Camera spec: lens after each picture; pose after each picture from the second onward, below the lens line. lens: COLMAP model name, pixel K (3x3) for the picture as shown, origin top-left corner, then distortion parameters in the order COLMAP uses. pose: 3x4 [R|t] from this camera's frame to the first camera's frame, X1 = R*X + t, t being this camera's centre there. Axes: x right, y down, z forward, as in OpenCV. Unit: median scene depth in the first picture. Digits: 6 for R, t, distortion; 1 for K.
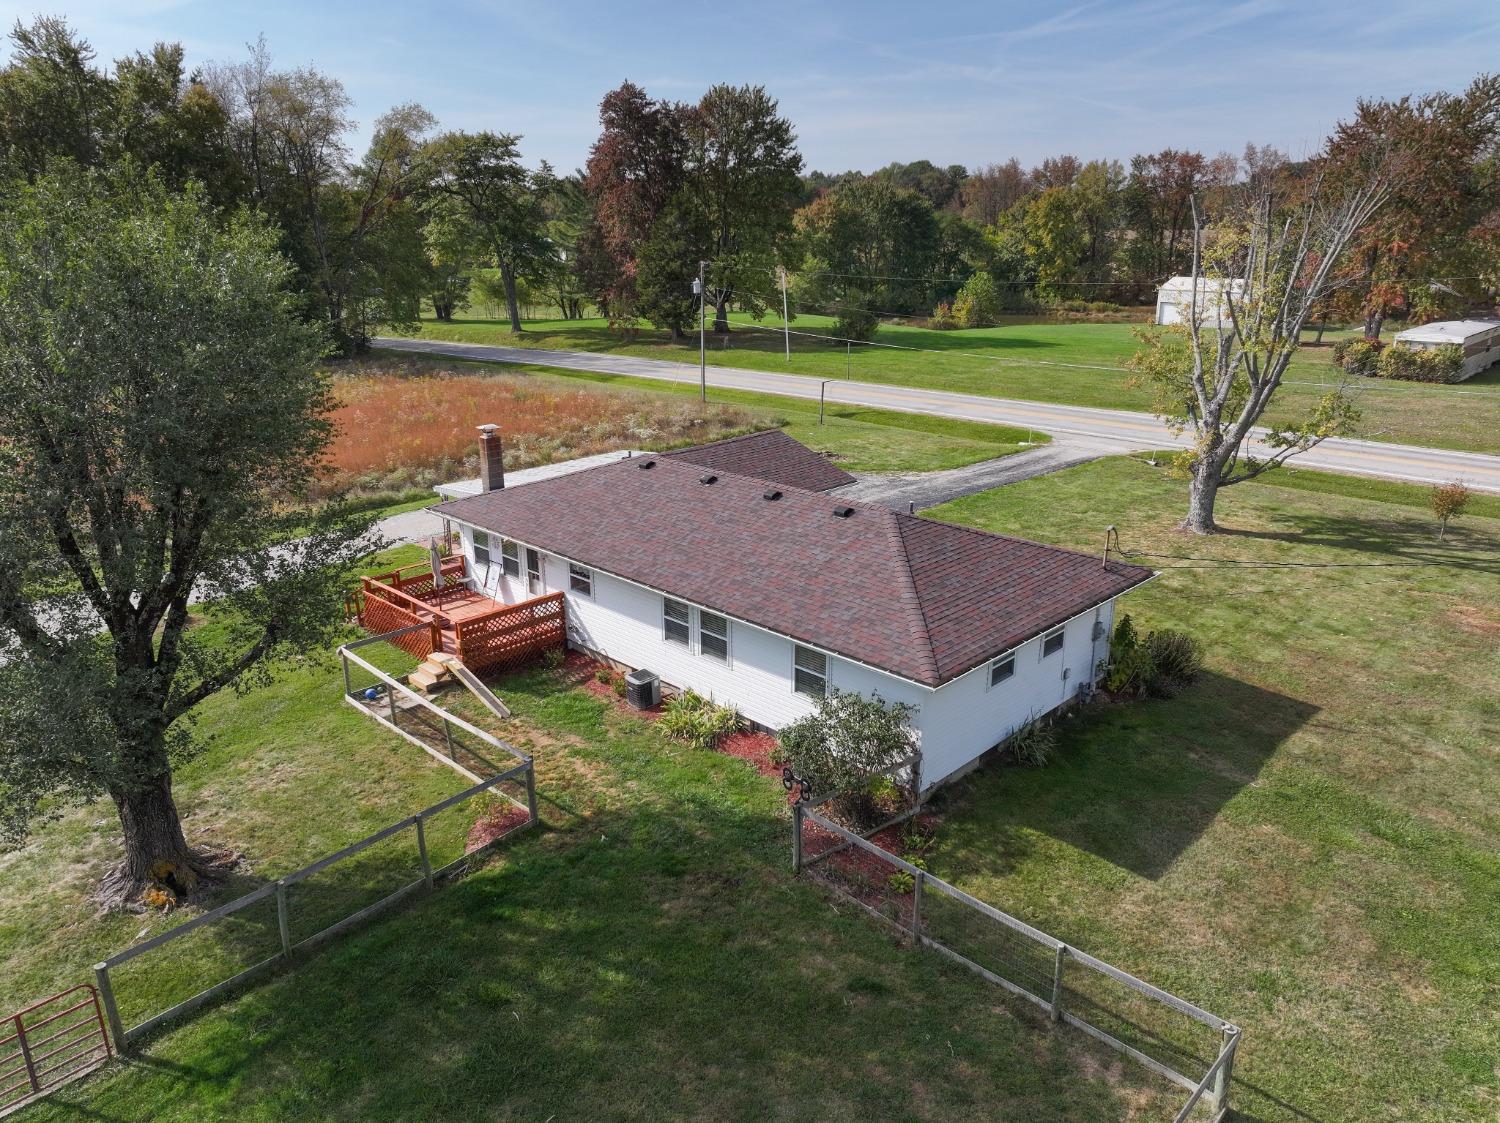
lens RADIAL K [[1053.8, 0, 760.7], [0, 1053.8, 557.9], [0, 0, 1]] dist [-0.000167, 0.014117]
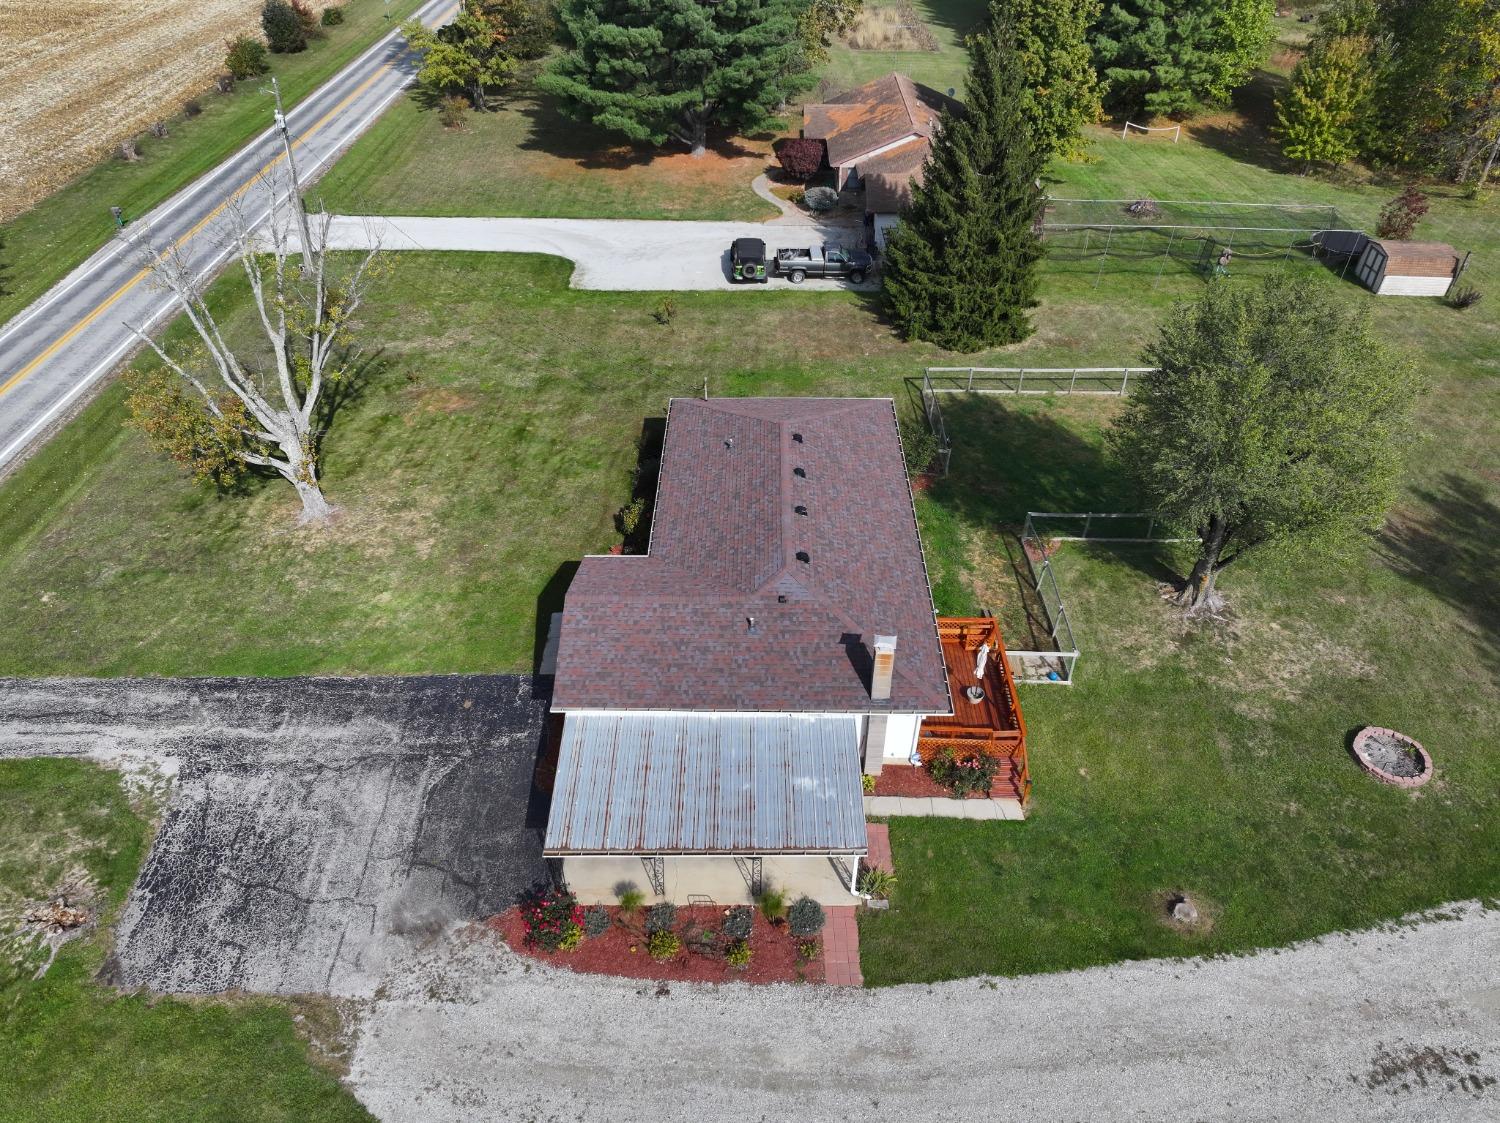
lens RADIAL K [[1053.8, 0, 742.5], [0, 1053.8, 557.7], [0, 0, 1]] dist [-0.000167, 0.014117]
pose [[-0.684756, -0.434241, 0.585273, -0.206222], [0.235437, 0.628218, 0.741560, -0.268914], [-0.689695, 0.645583, -0.327940, 0.402039]]
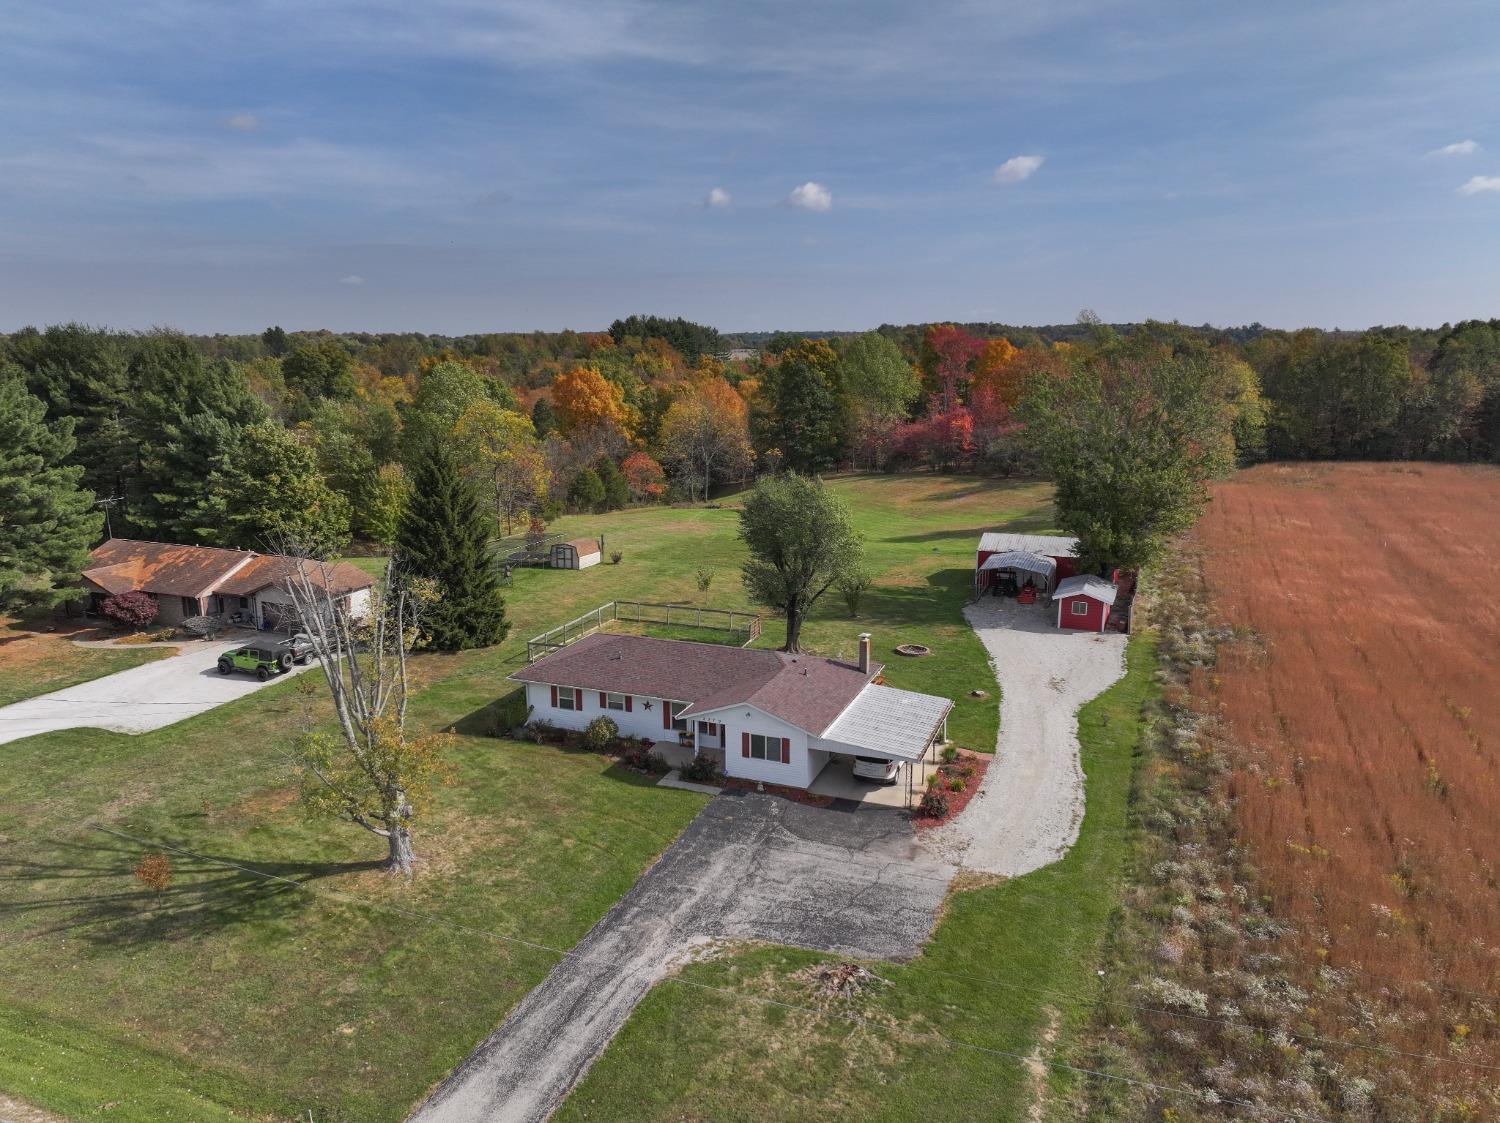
lens RADIAL K [[1053.8, 0, 748.8], [0, 1053.8, 551.6], [0, 0, 1]] dist [-0.000167, 0.014117]
pose [[-0.923650, 0.090581, -0.372378, 0.173563], [-0.103666, 0.876387, 0.470318, -0.321653], [0.368949, 0.473013, -0.800085, 0.686505]]
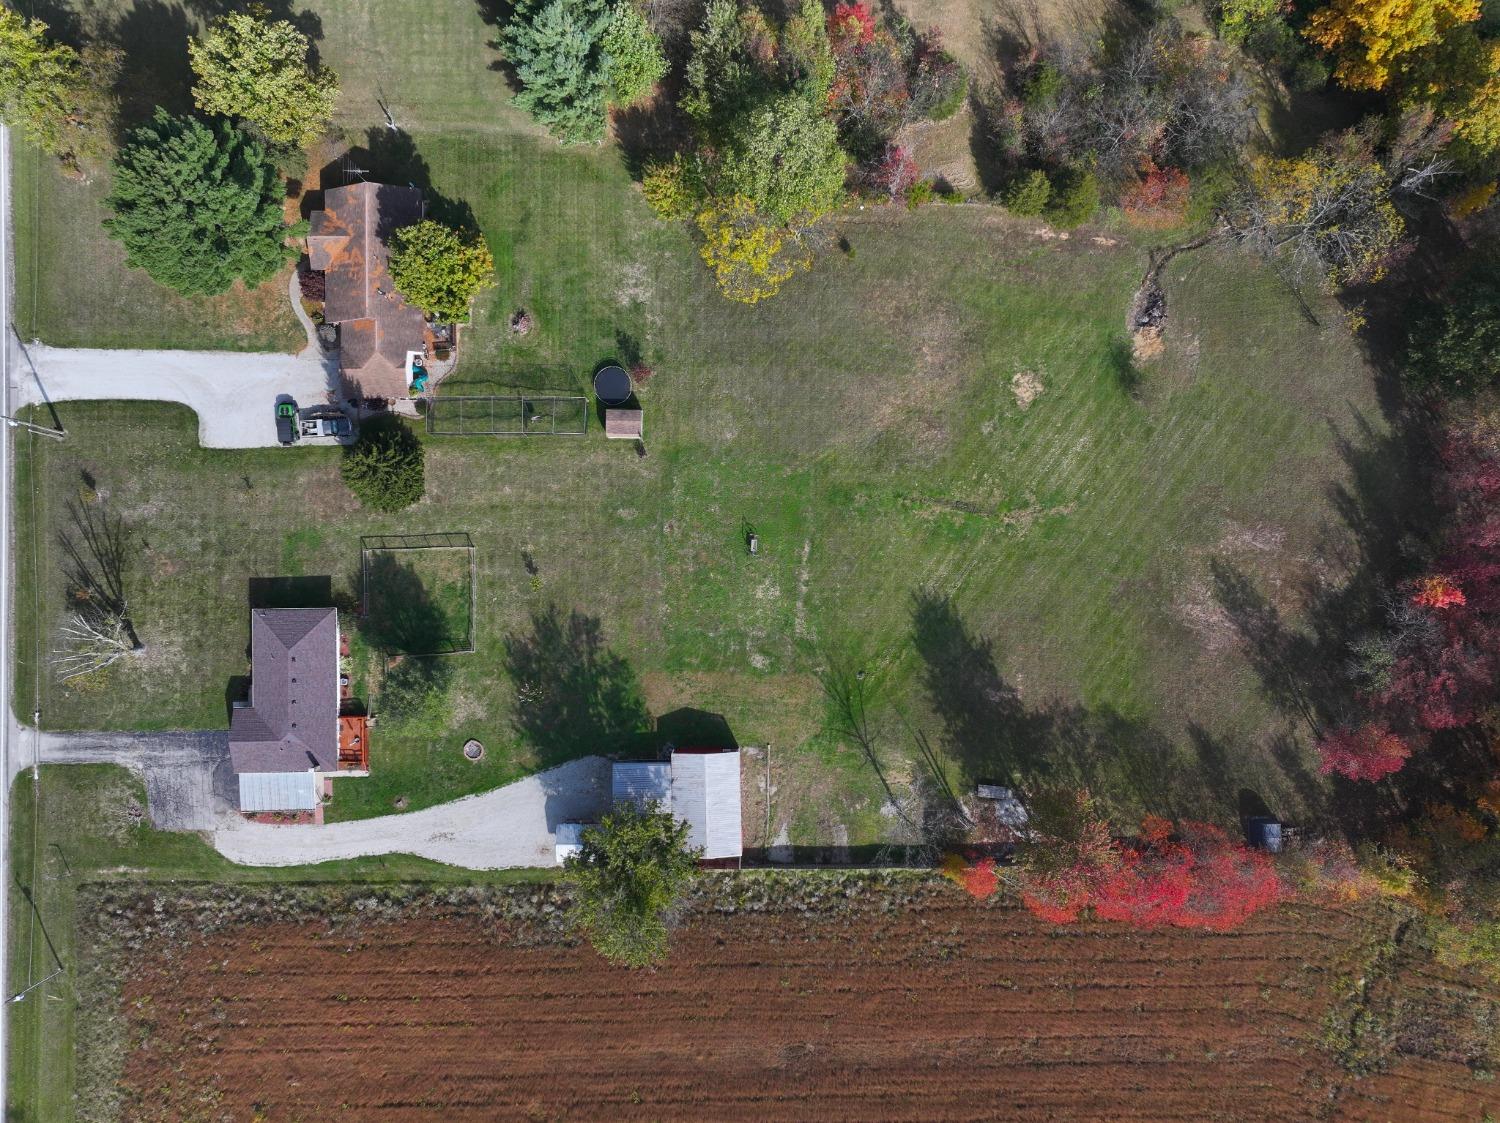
lens RADIAL K [[1053.8, 0, 746.2], [0, 1053.8, 562.9], [0, 0, 1]] dist [-0.000167, 0.014117]
pose [[-0.707468, -0.706216, 0.027344, -0.278348], [0.230041, -0.193520, 0.953746, -0.948092], [-0.668259, 0.681035, 0.299368, -0.488586]]
